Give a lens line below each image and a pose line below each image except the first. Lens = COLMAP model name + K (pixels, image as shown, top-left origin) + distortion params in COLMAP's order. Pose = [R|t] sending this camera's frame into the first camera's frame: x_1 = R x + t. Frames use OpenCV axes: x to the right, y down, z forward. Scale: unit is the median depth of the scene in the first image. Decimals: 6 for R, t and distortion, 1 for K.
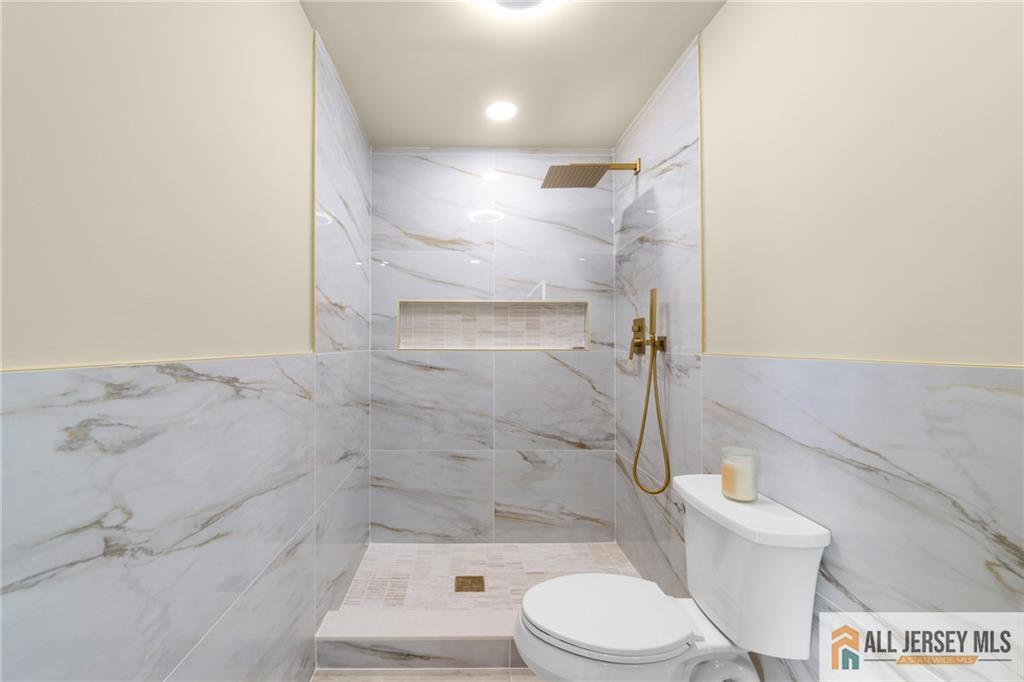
lens RADIAL K [[412.1, 0, 481.2], [0, 412.1, 337.4], [0, 0, 1]] dist [-0.008887, 0.000458]
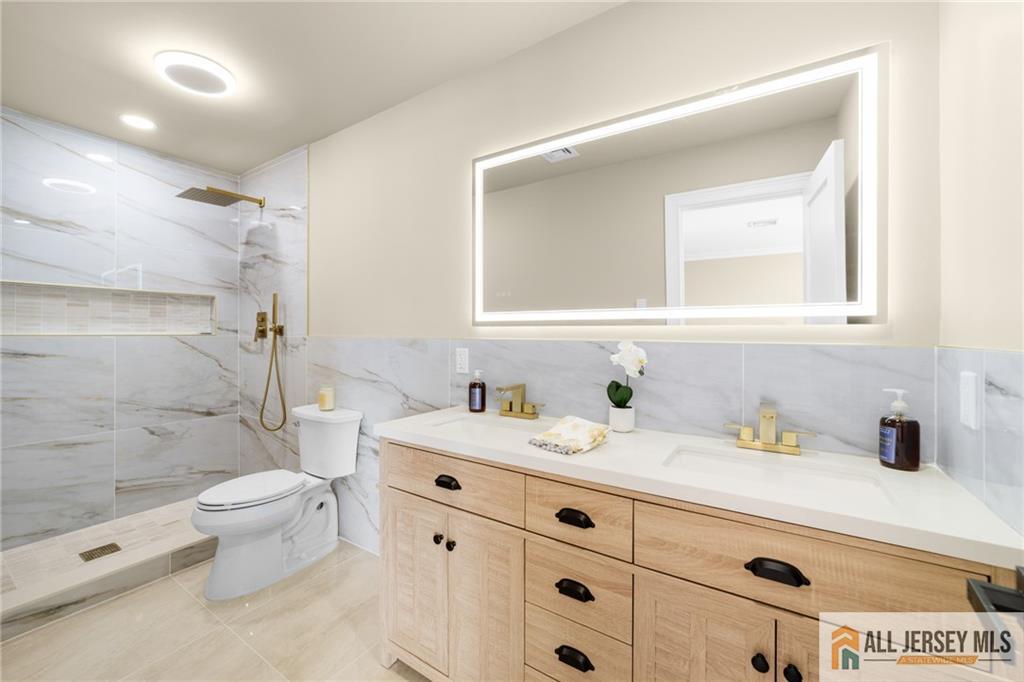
lens RADIAL K [[412.1, 0, 481.2], [0, 412.1, 337.4], [0, 0, 1]] dist [-0.008887, 0.000458]
pose [[0.604936, -0.006491, 0.796248, -0.243809], [-0.018443, 0.999584, 0.022160, -0.004799], [-0.796061, -0.028091, 0.604564, -0.383600]]
